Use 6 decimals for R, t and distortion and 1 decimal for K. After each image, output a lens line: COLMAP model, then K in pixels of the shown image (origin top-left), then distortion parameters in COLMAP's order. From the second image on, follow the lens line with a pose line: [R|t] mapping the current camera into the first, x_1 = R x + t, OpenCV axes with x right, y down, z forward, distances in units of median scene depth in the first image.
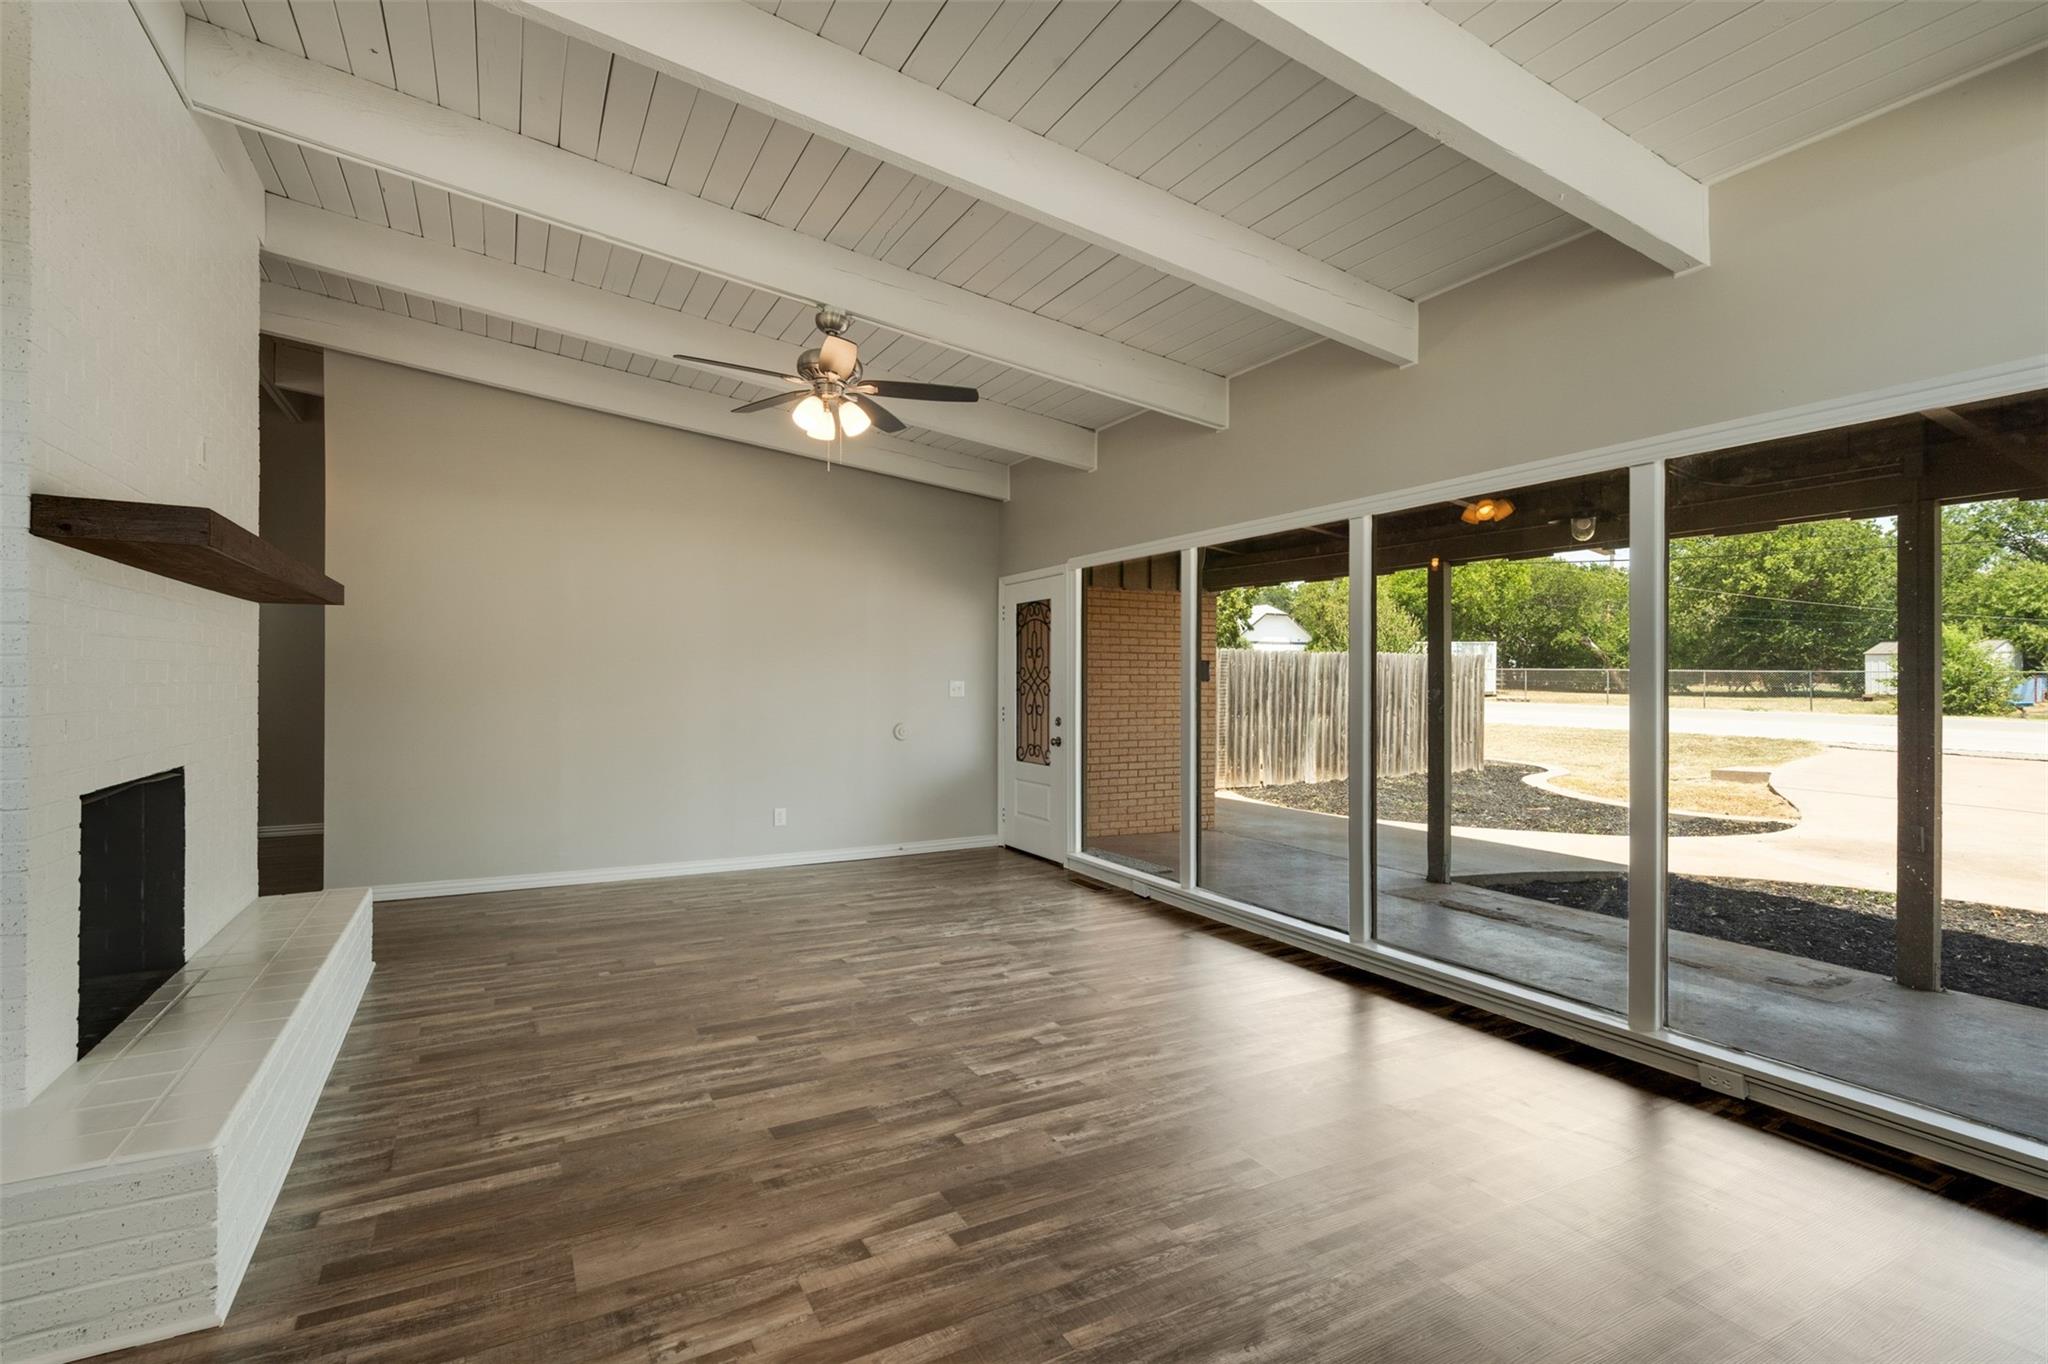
lens RADIAL K [[964.4, 0, 1024.0], [0, 964.4, 682.0], [0, 0, 1]] dist [-0.003511, -0.000142]
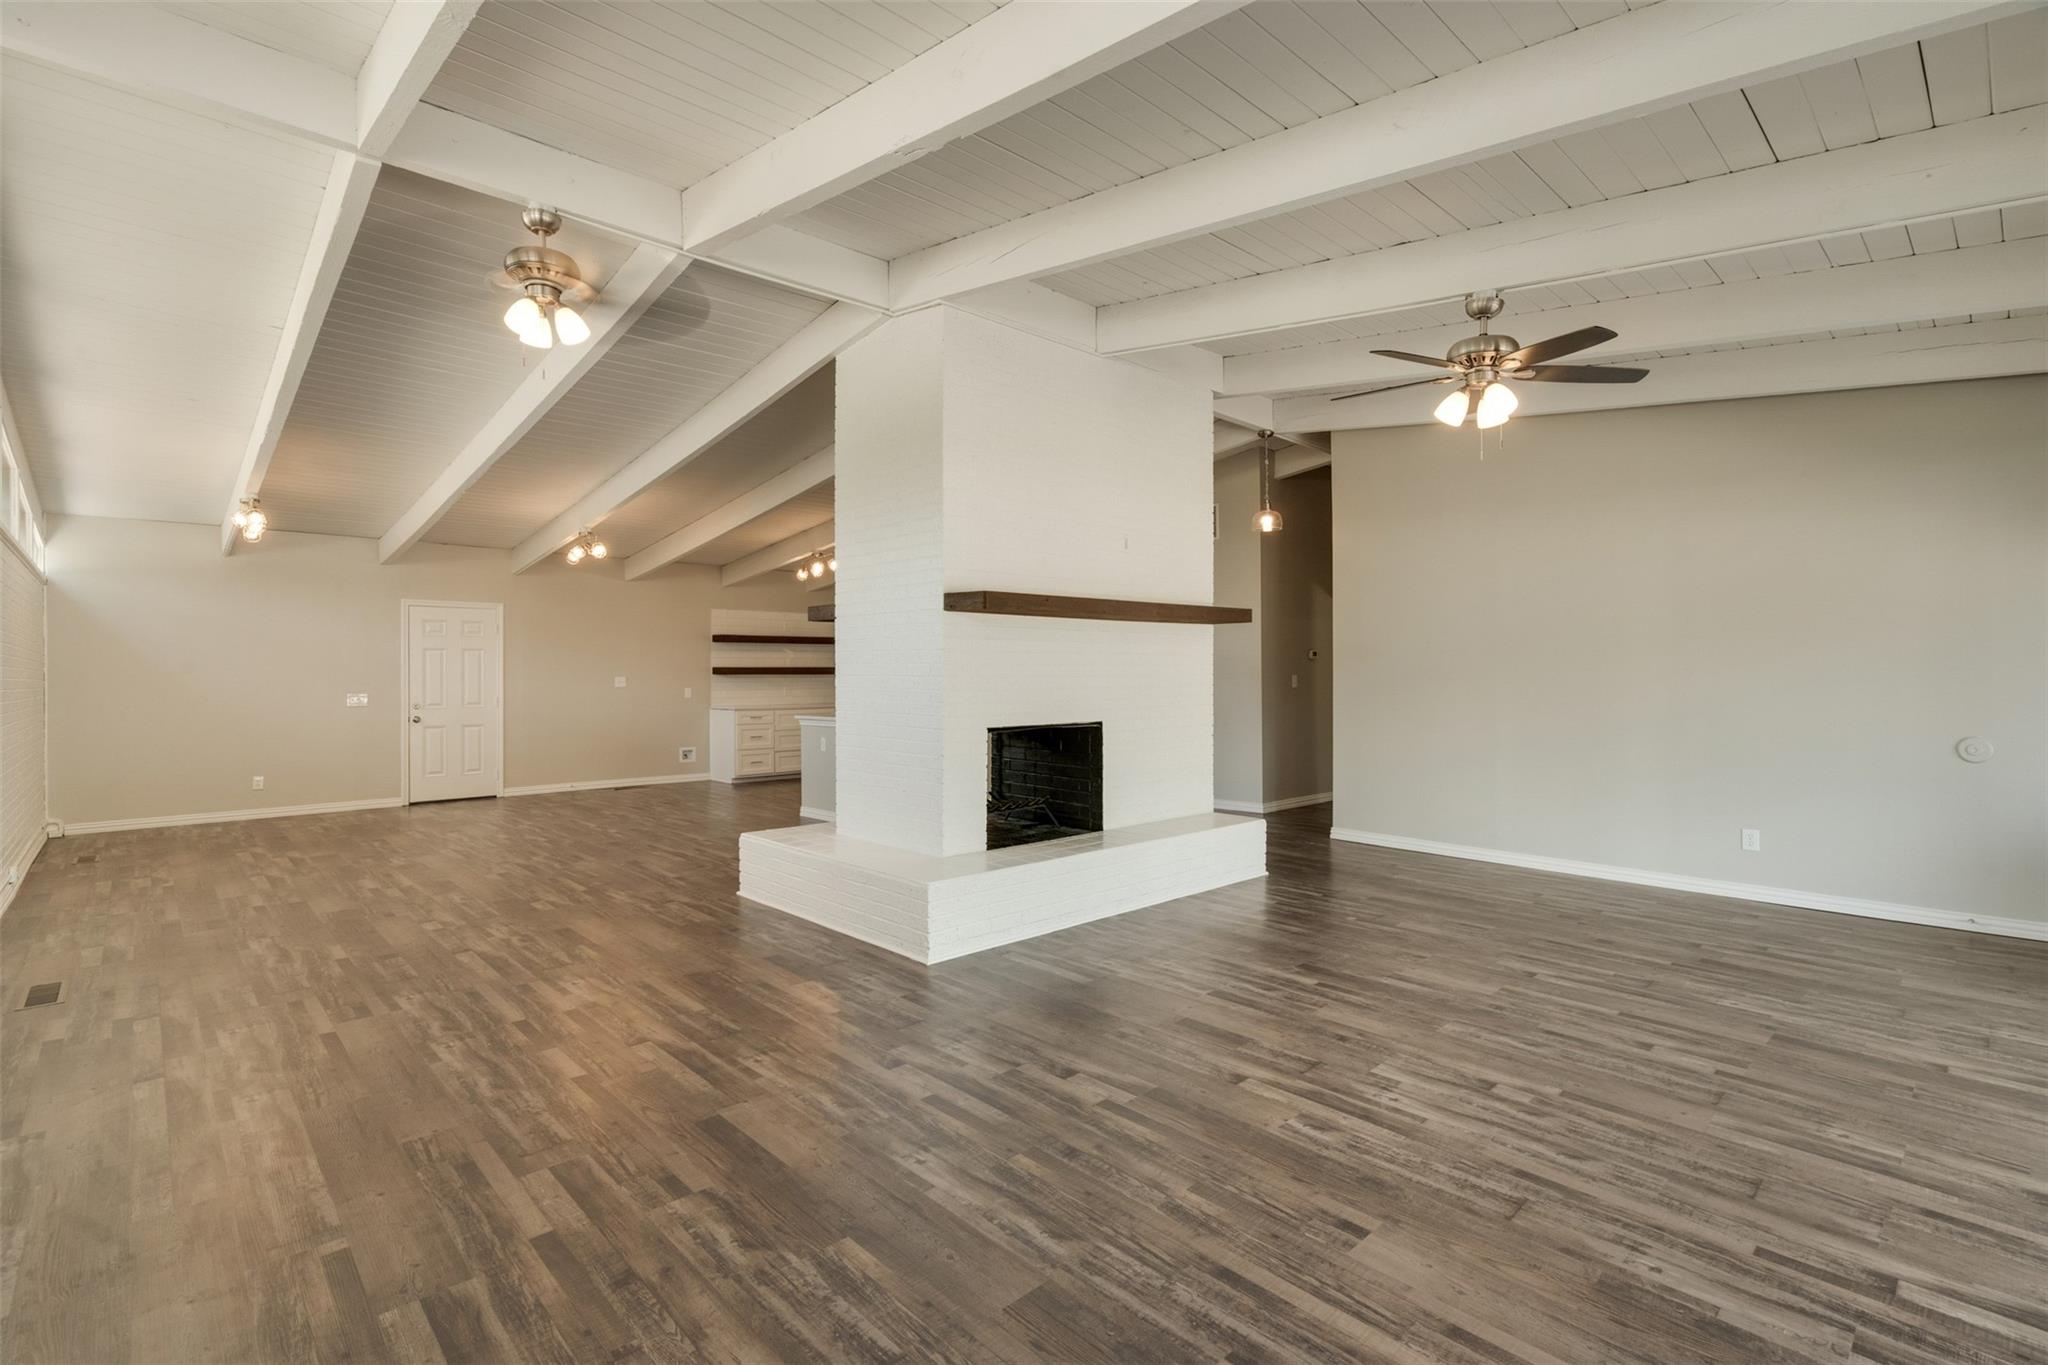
lens RADIAL K [[964.4, 0, 1024.0], [0, 964.4, 682.5], [0, 0, 1]] dist [-0.003511, -0.000142]
pose [[0.244856, 0.011284, -0.969494, 0.771731], [-0.003088, 0.999936, 0.010858, -0.004150], [0.969555, 0.000335, 0.244875, 0.379857]]
